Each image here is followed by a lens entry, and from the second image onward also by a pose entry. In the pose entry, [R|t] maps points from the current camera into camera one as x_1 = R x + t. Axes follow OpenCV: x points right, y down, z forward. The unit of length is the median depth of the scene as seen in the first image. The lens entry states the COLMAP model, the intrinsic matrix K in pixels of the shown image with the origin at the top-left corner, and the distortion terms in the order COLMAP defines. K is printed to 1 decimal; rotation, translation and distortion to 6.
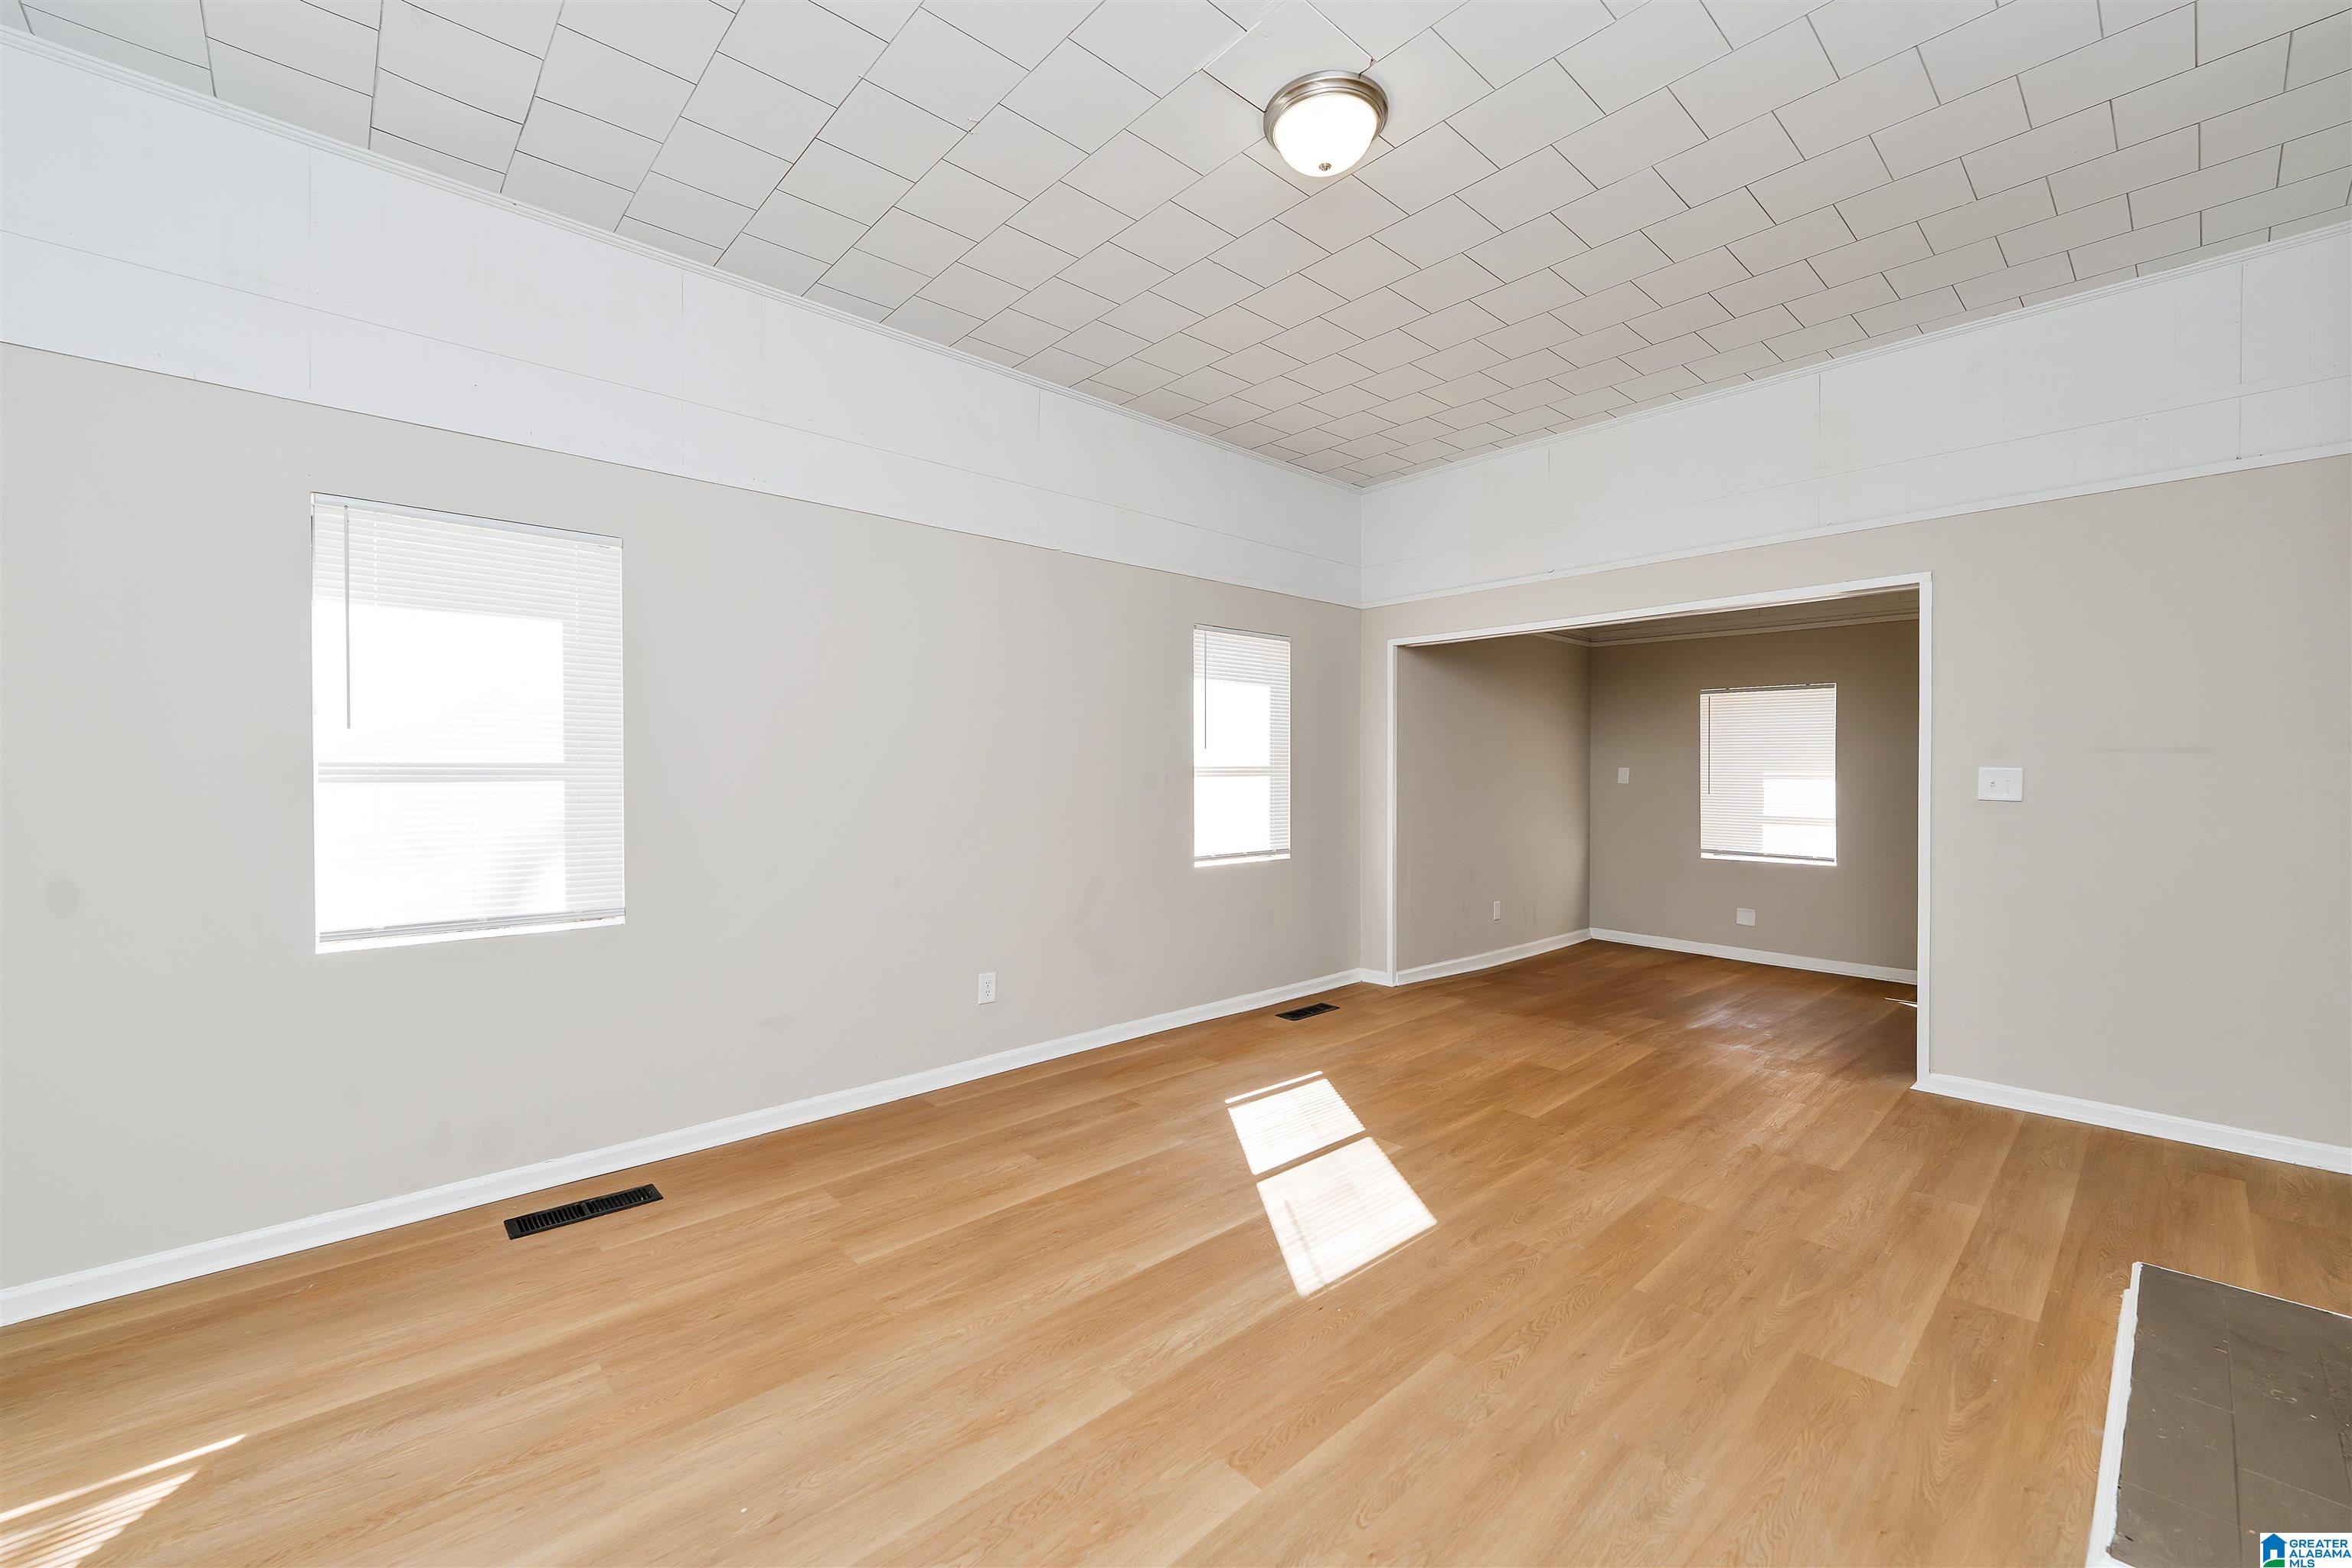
lens RADIAL K [[945.9, 0, 1176.0], [0, 945.9, 784.0], [0, 0, 1]] dist [-0.001471, 0.000091]
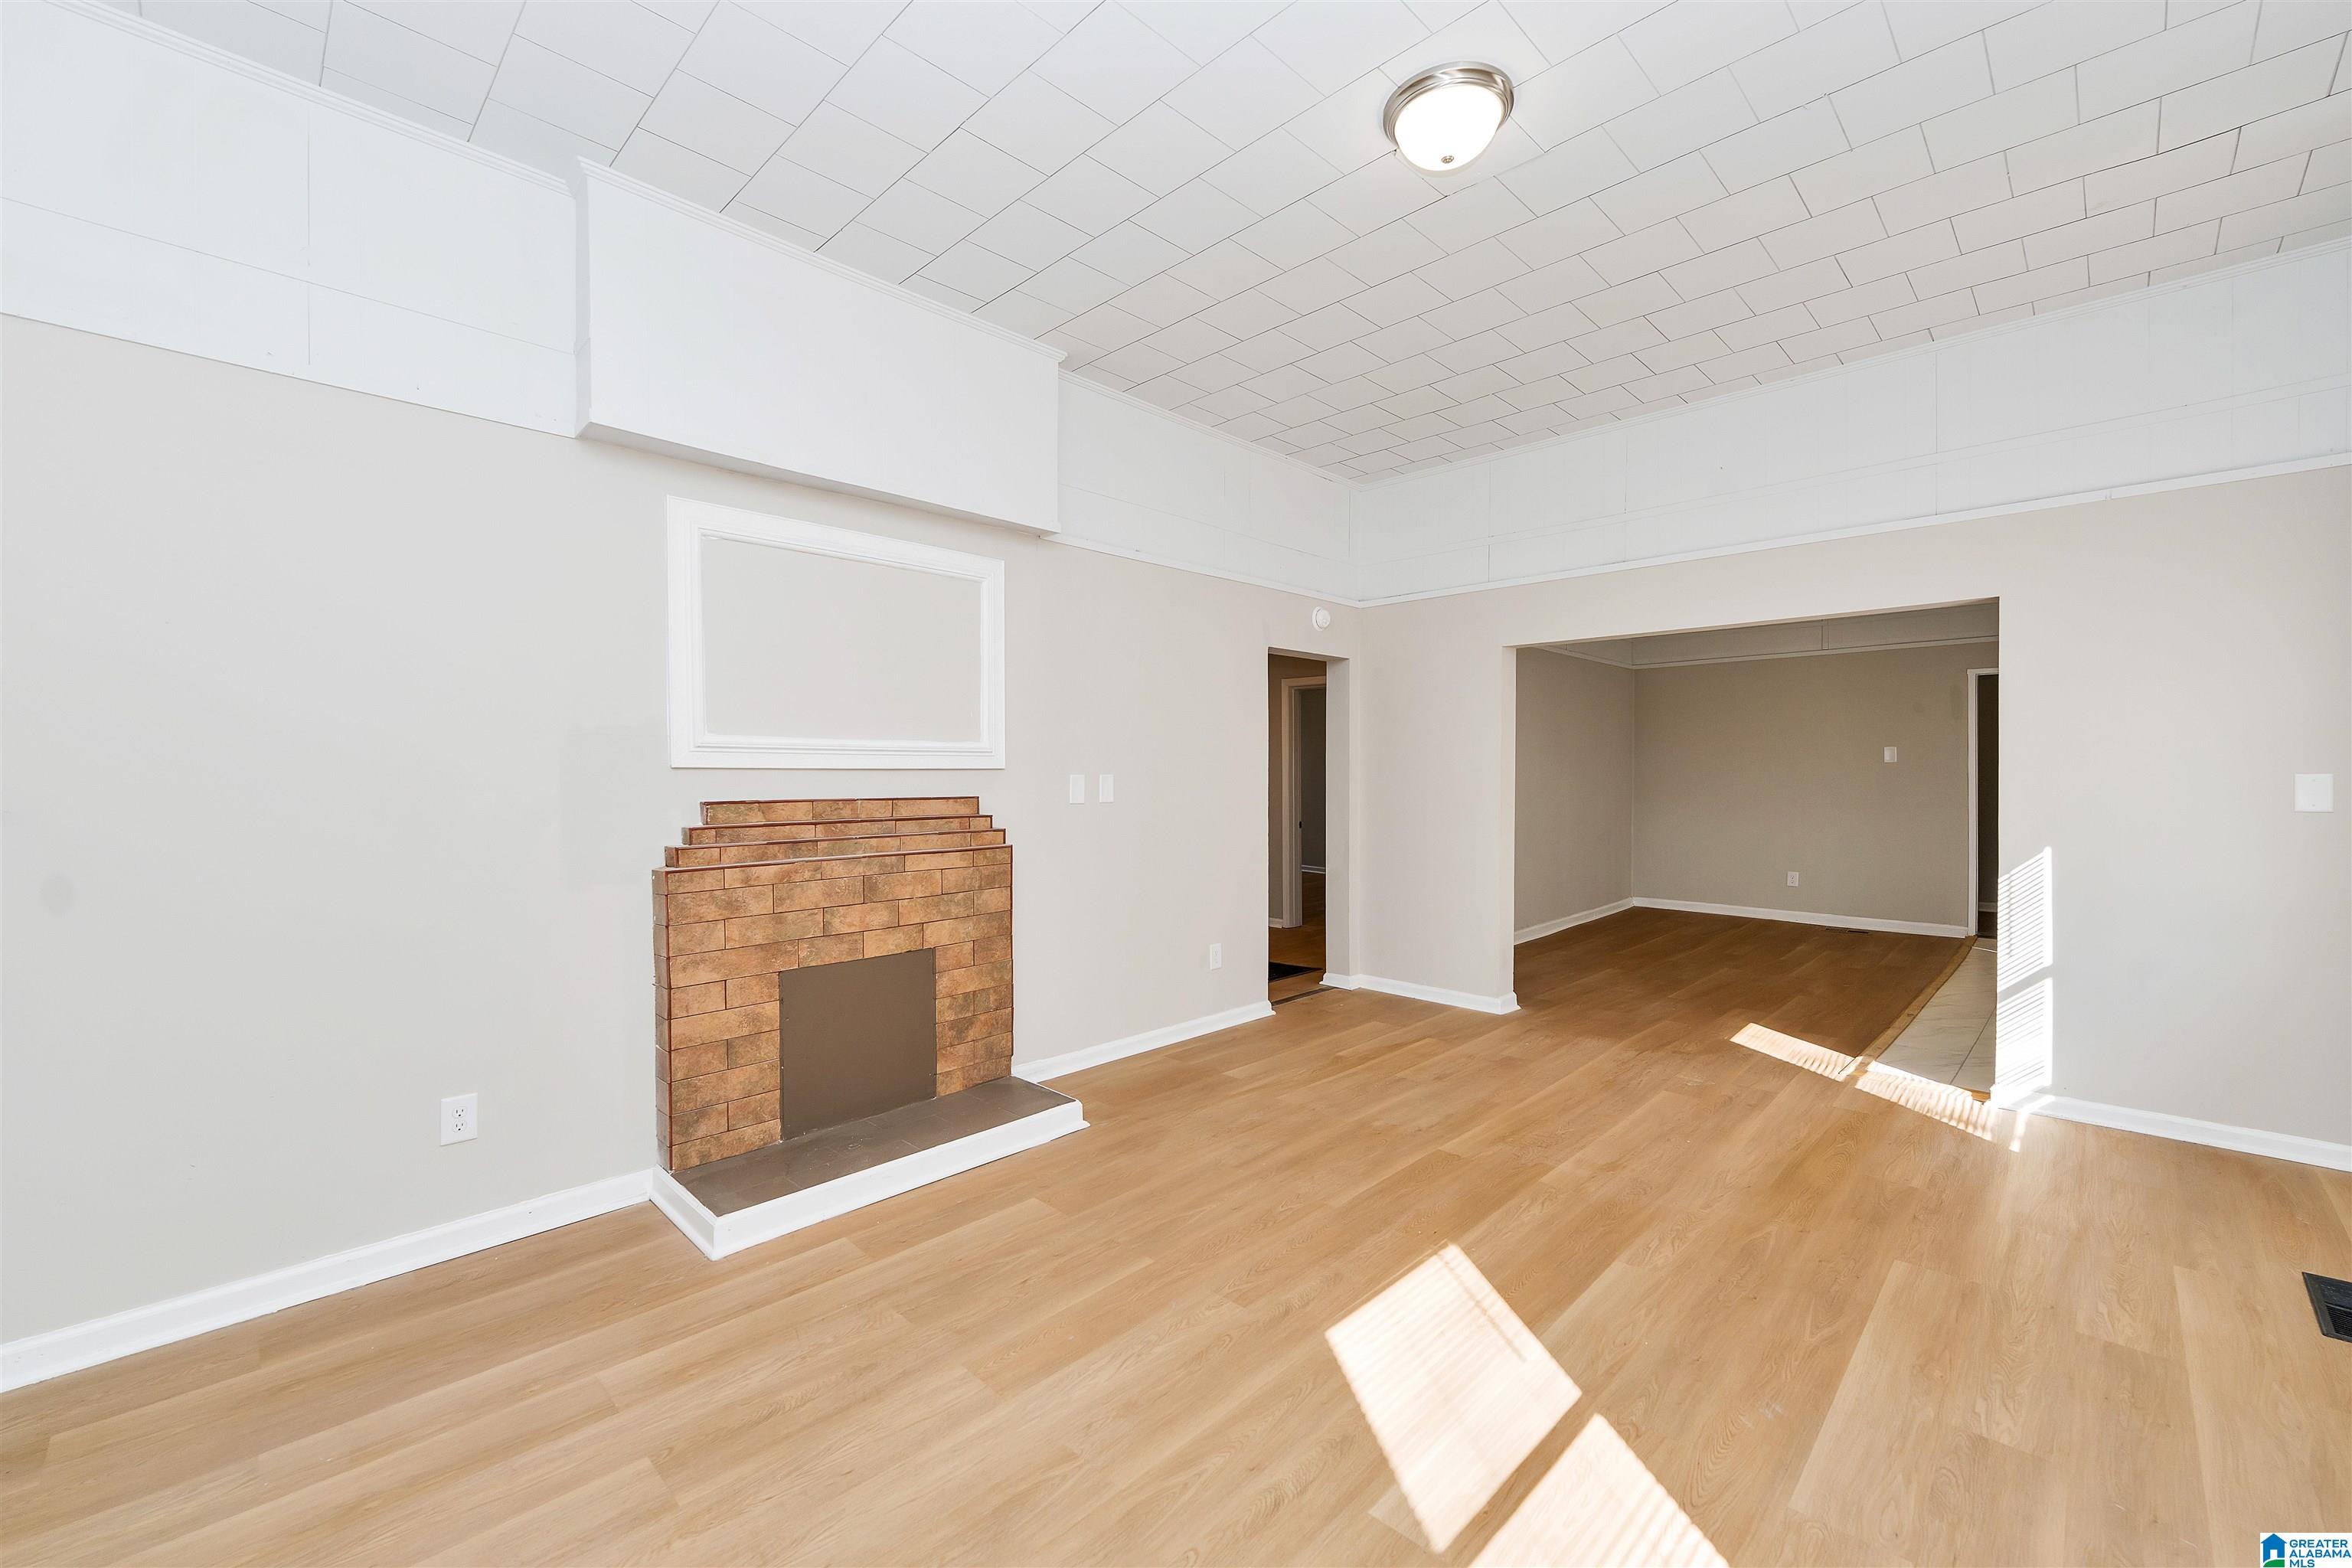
lens RADIAL K [[964.8, 0, 1193.0], [0, 964.8, 804.4], [0, 0, 1]] dist [-0.001735, -0.000132]
pose [[-0.997867, 0.005329, -0.065056, 0.459329], [0.001929, 0.998634, 0.052216, -0.036018], [0.065246, 0.051980, -0.996515, 1.864852]]
